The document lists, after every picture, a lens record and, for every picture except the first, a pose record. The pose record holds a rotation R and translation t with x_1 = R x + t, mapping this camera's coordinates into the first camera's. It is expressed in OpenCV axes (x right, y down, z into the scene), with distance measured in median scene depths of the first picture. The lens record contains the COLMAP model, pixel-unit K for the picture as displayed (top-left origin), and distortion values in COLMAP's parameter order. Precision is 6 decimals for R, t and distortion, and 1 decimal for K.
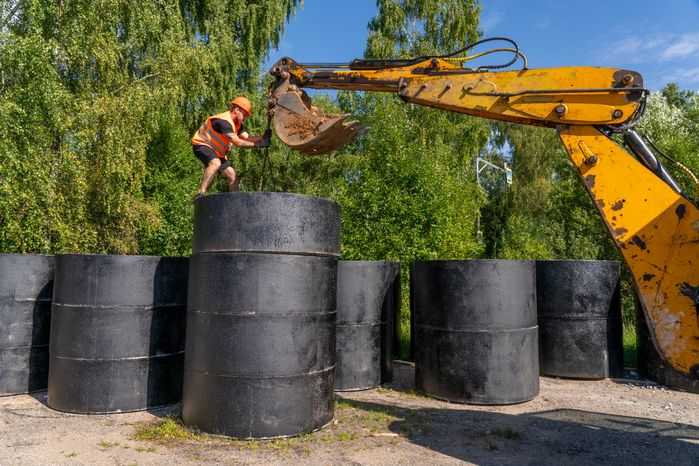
lens RADIAL K [[497.7, 0, 349.1], [0, 497.7, 234.9], [0, 0, 1]] dist [-0.020867, 0.005547]
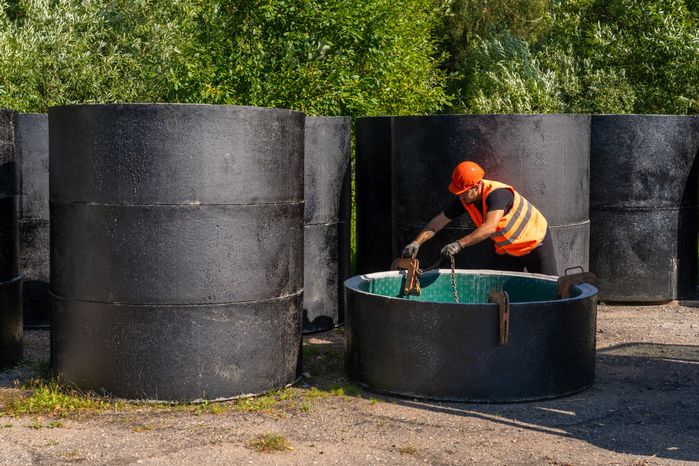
lens RADIAL K [[1023.8, 0, 349.8], [0, 1023.8, 232.1], [0, 0, 1]] dist [0.035714, 0.000000]
pose [[0.972218, -0.027020, 0.232512, -0.231101], [-0.011691, 0.986471, 0.163520, -0.011249], [-0.233784, -0.161695, 0.958749, -0.191569]]
